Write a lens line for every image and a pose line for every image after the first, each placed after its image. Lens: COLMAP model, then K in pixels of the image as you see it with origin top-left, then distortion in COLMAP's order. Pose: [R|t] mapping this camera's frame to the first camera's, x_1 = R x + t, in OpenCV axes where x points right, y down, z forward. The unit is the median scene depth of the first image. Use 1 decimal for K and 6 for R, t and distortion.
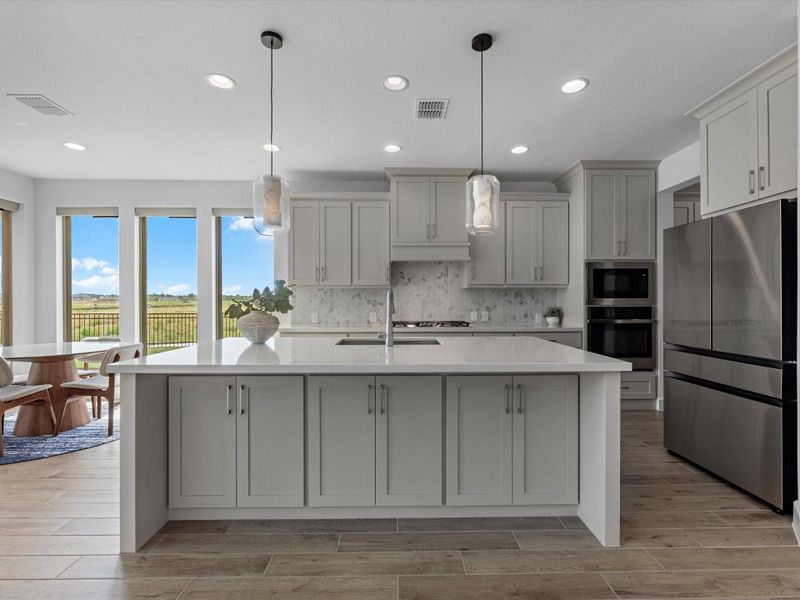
lens RADIAL K [[370.0, 0, 399.9], [0, 370.0, 299.6], [0, 0, 1]] dist [0.000656, -0.000270]
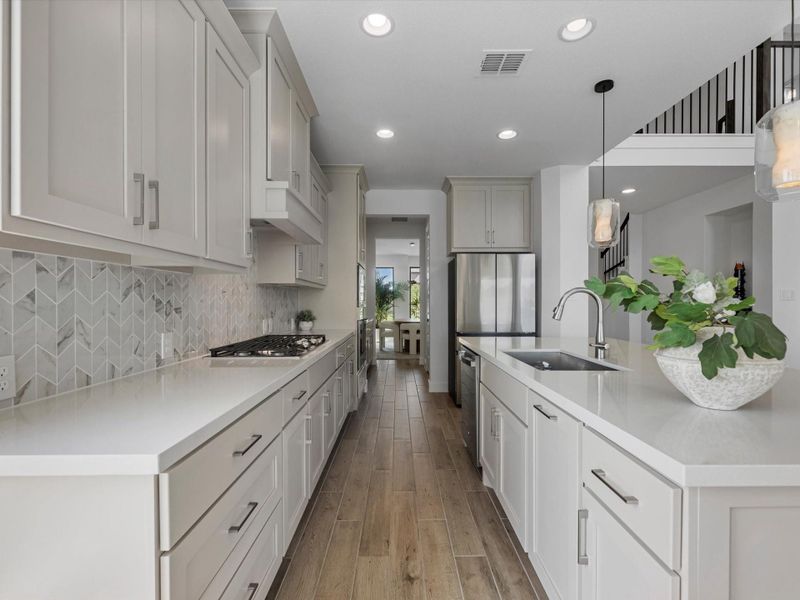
lens RADIAL K [[370.0, 0, 400.8], [0, 370.0, 302.1], [0, 0, 1]] dist [0.000656, -0.000270]
pose [[0.006699, 0.001967, 0.999976, -0.448521], [-0.000830, 0.999998, -0.001961, 0.003331], [-0.999977, -0.000816, 0.006701, 0.757920]]
